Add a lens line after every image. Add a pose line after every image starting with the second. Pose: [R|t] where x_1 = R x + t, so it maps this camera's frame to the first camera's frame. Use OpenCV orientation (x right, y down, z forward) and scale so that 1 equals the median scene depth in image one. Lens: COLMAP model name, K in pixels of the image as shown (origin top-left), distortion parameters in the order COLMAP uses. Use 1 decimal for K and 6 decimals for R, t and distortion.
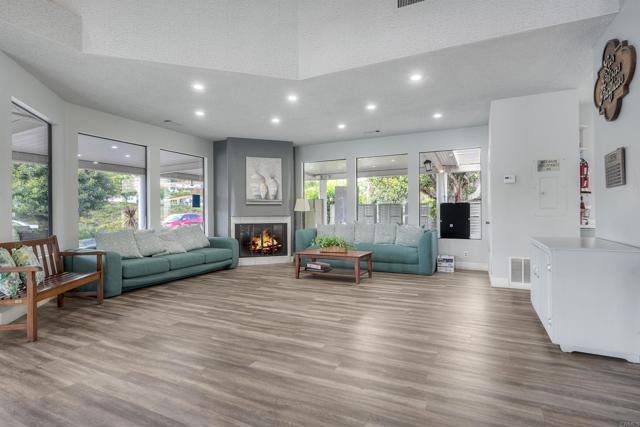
lens RADIAL K [[325.3, 0, 320.9], [0, 325.3, 208.7], [0, 0, 1]] dist [-0.004500, -0.000096]
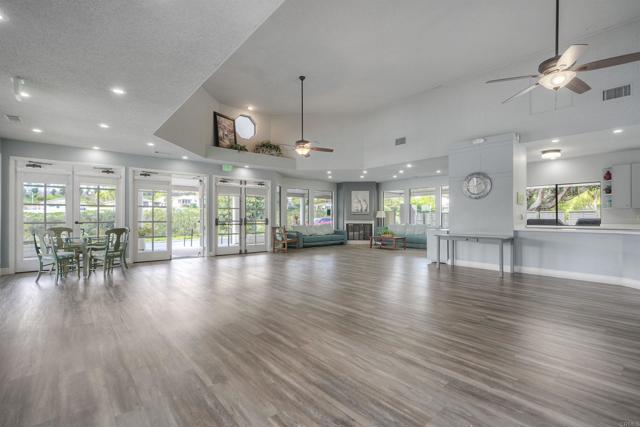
lens RADIAL K [[306.3, 0, 318.6], [0, 306.3, 216.4], [0, 0, 1]] dist [-0.002247, 0.000421]
pose [[0.918835, 0.005082, -0.394610, 0.338929], [-0.000674, 0.999936, 0.011308, -0.020599], [0.394642, -0.010125, 0.918779, -0.849104]]
